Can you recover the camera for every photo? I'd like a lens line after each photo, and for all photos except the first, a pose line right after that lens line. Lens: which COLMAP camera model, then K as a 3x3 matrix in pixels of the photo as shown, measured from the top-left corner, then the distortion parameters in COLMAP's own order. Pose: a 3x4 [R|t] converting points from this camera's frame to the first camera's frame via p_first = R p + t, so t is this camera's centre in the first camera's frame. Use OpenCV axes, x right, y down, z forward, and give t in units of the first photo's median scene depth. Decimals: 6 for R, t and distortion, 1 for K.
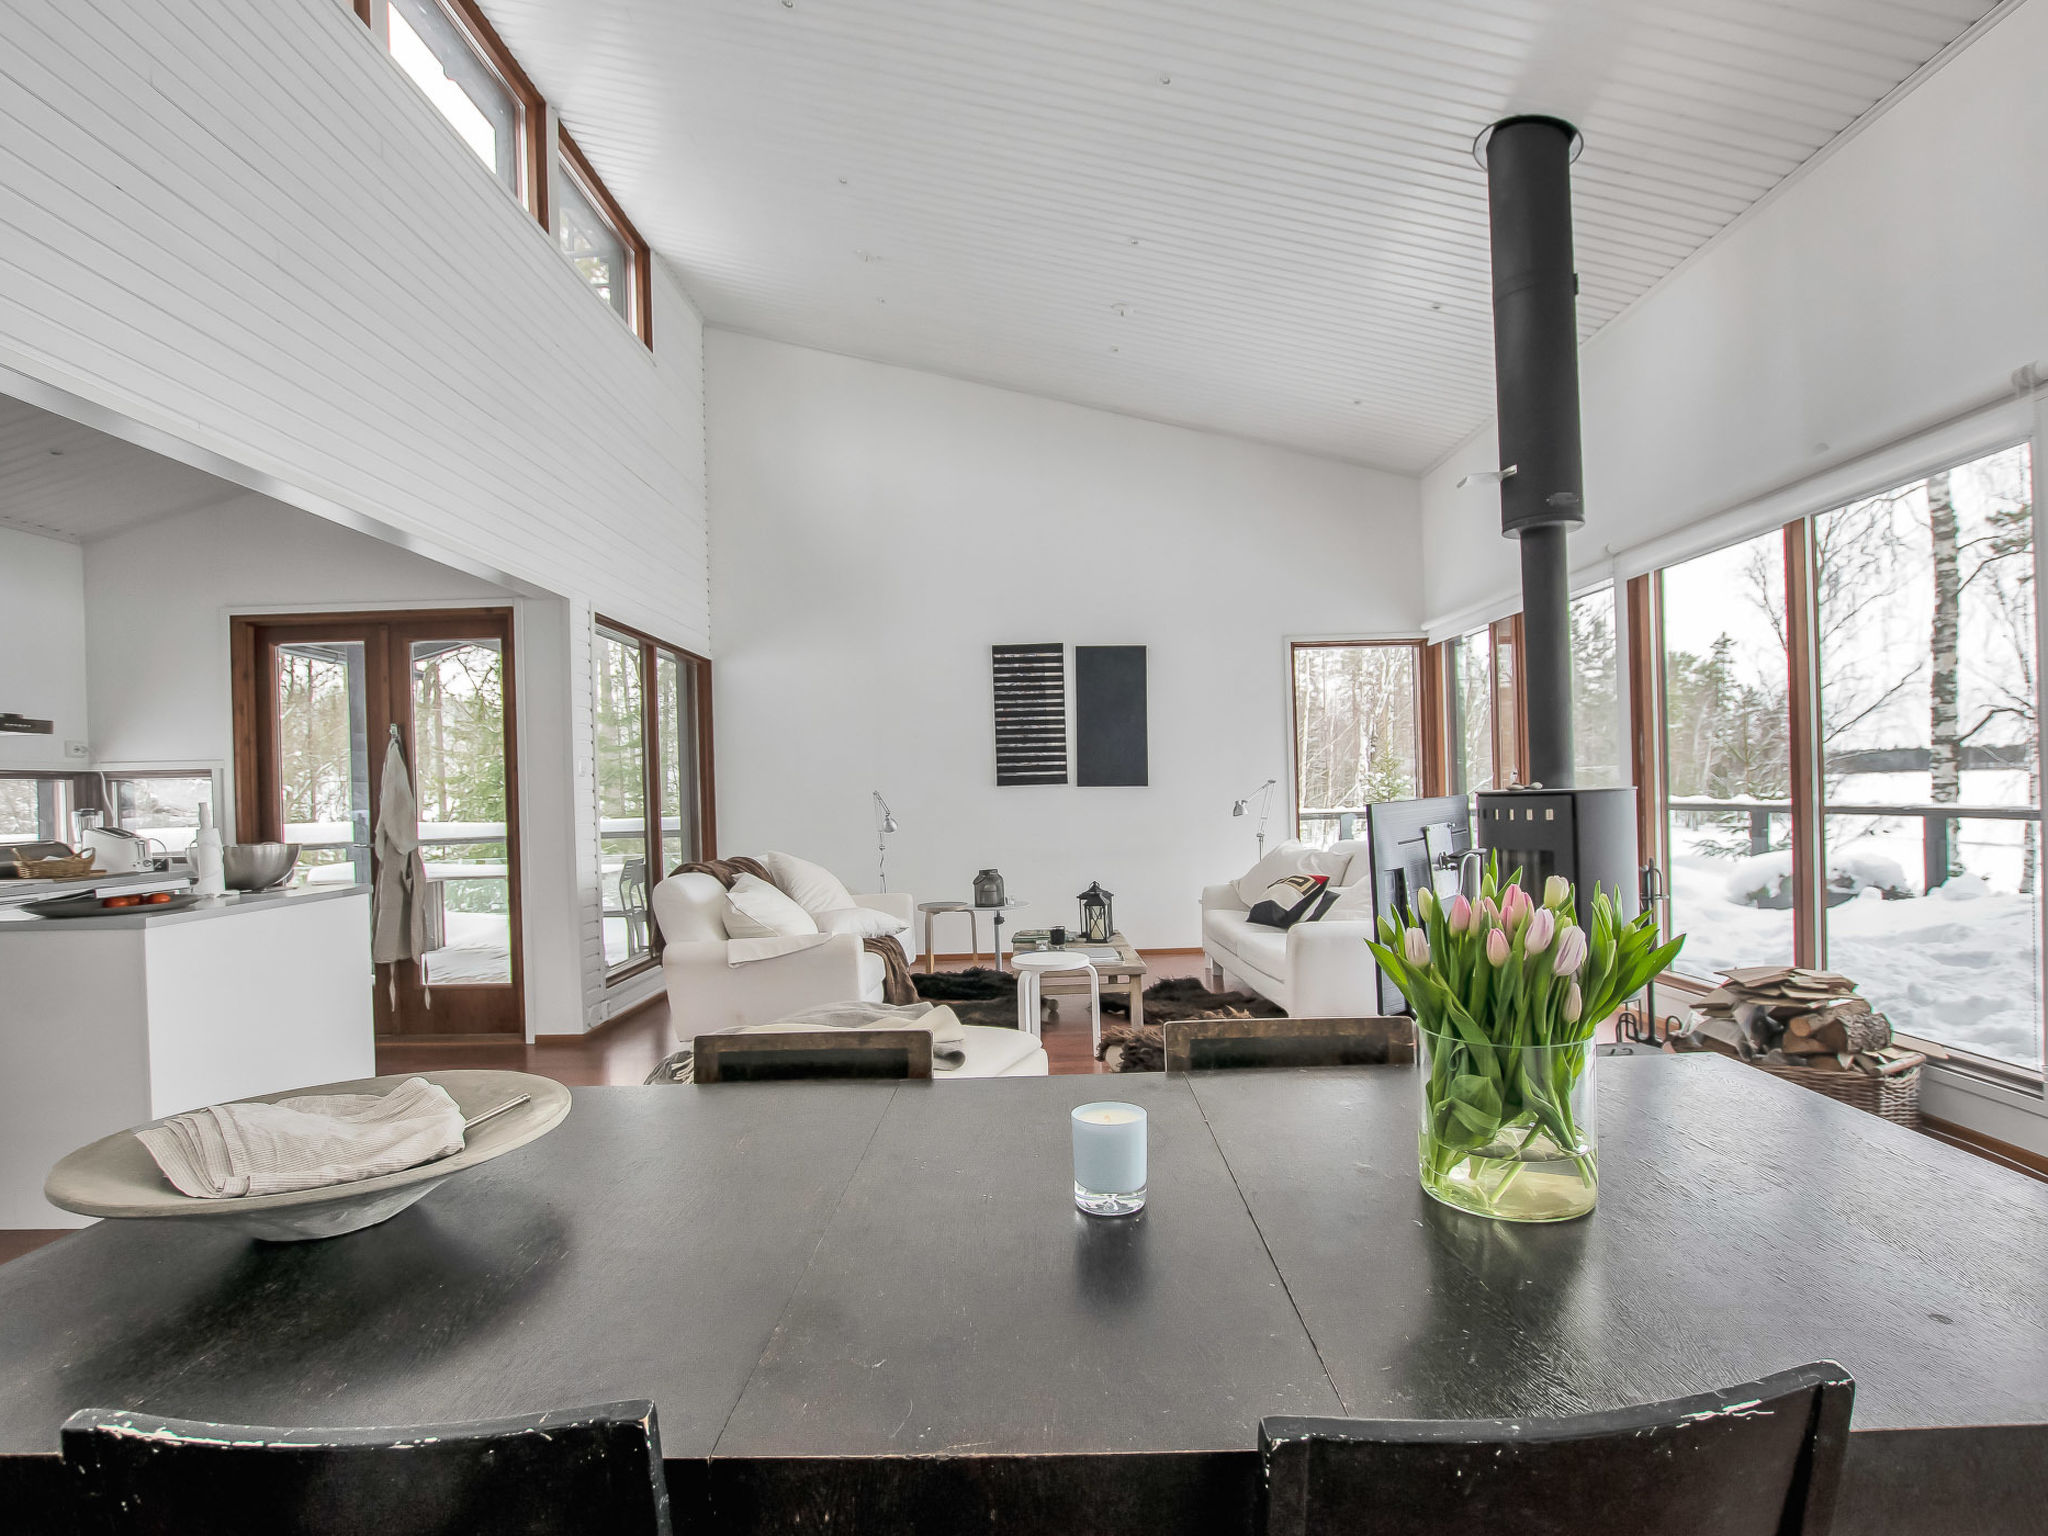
lens RADIAL K [[931.6, 0, 1024.0], [0, 931.6, 768.0], [0, 0, 1]] dist [0.000759, 0.000002]
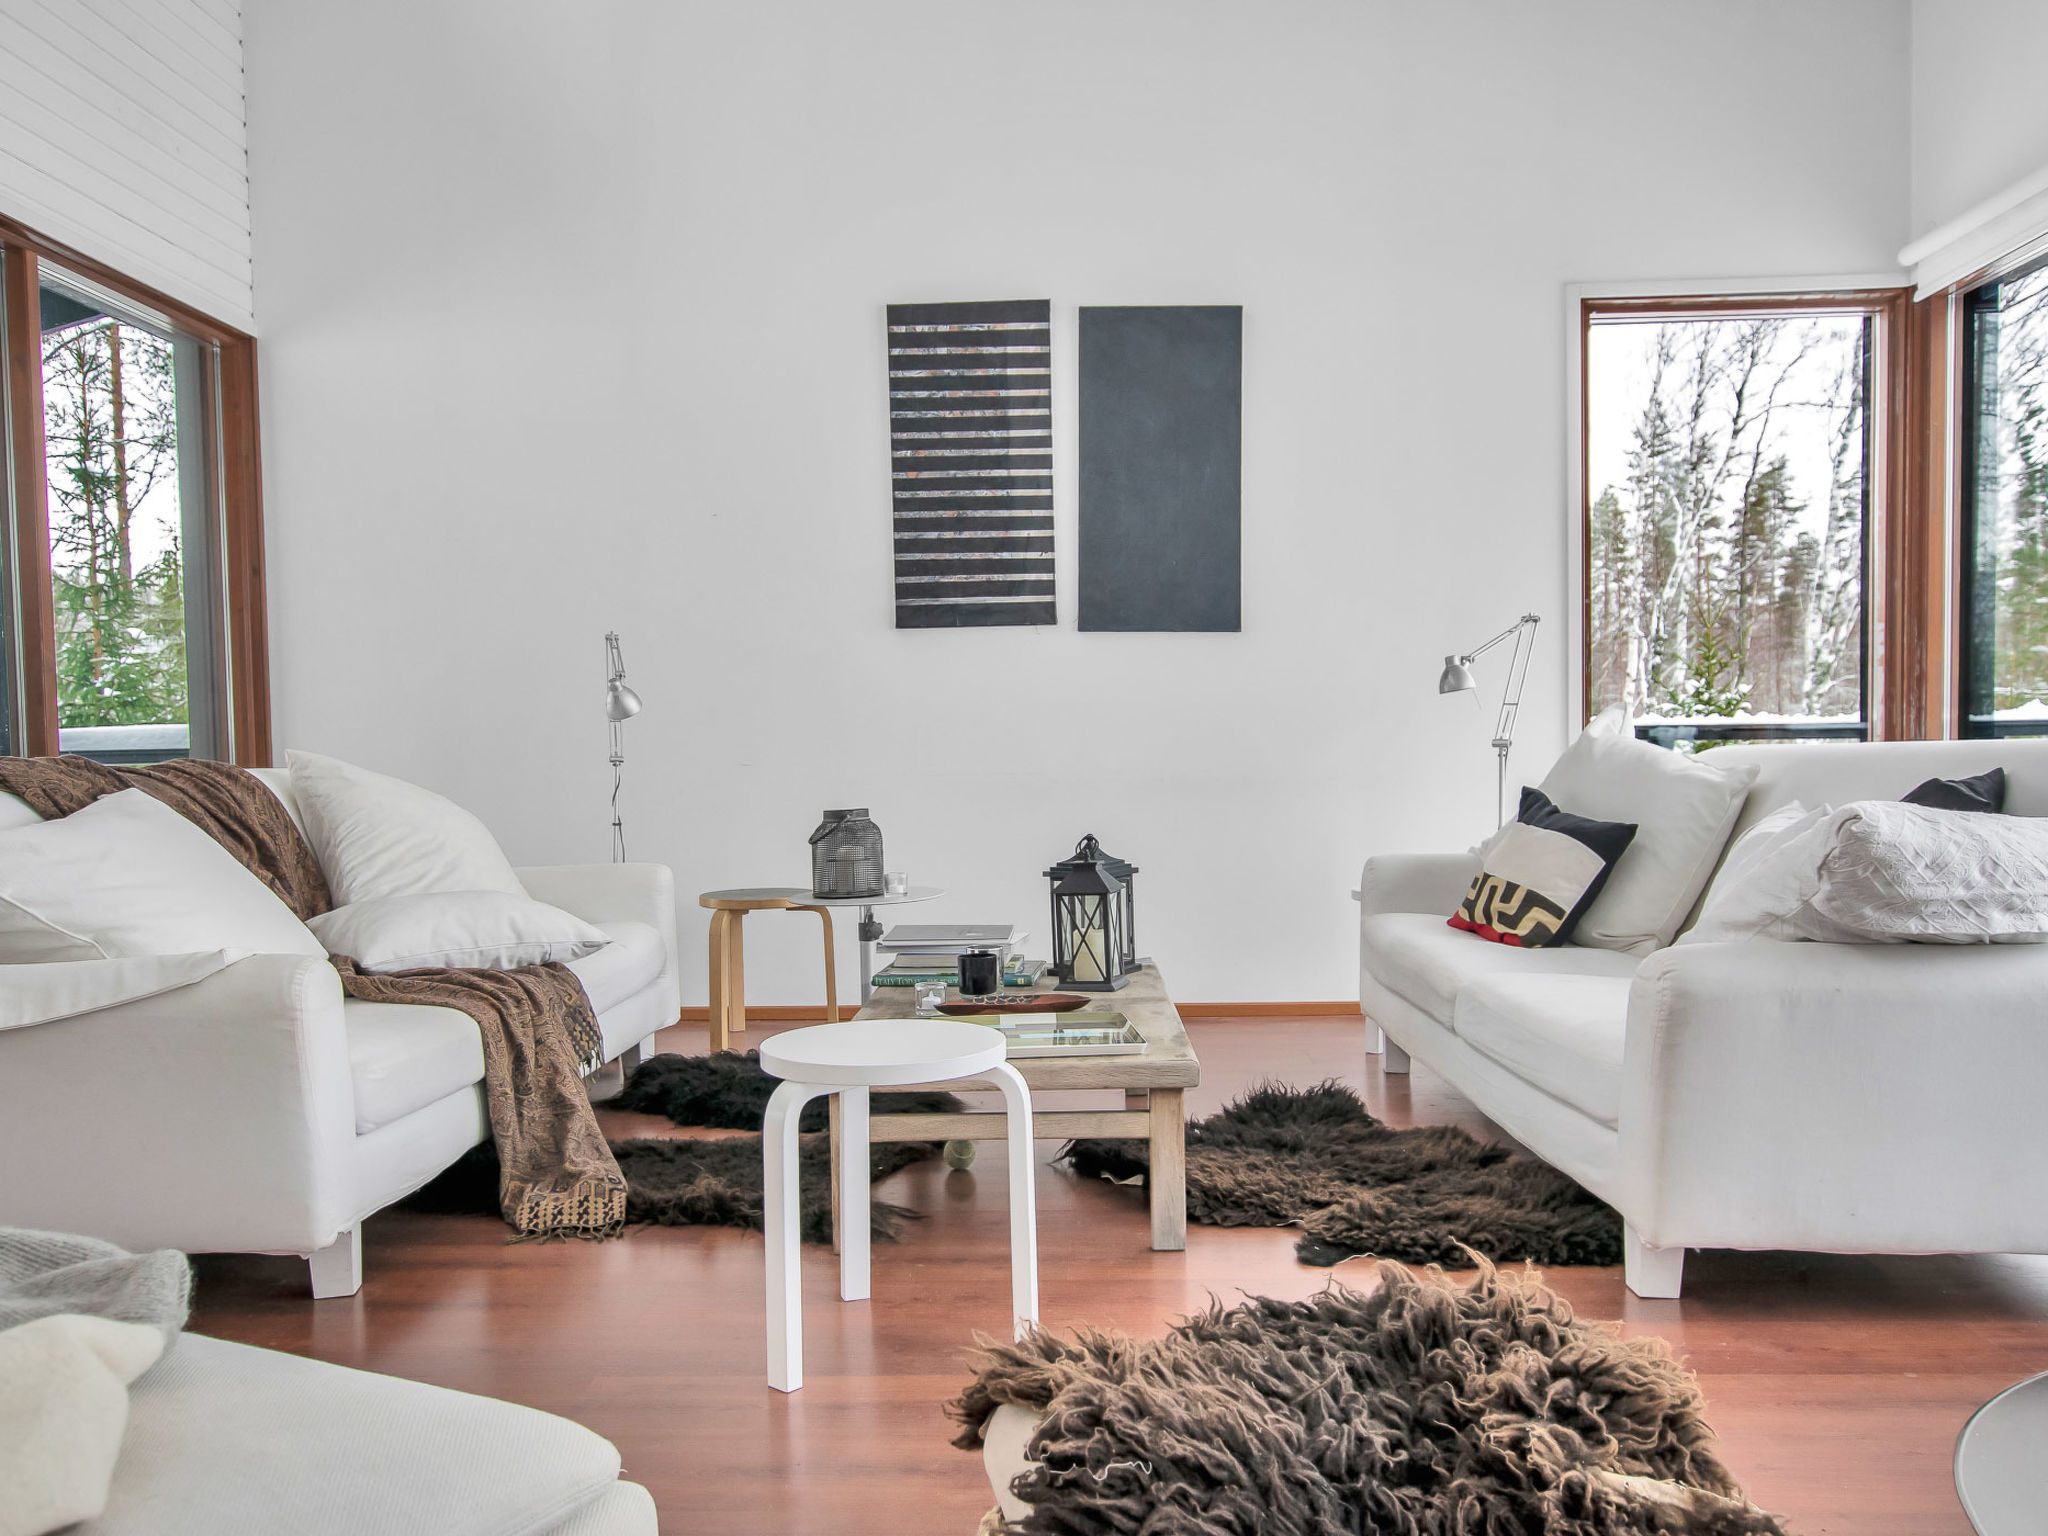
lens RADIAL K [[1431.5, 0, 1024.0], [0, 1431.5, 768.0], [0, 0, 1]] dist [0.001546, 0.002178]
pose [[0.999011, 0.011597, -0.042922, 0.062114], [-0.009763, 0.999040, 0.042707, 0.056571], [0.043376, -0.042246, 0.998165, 0.329378]]
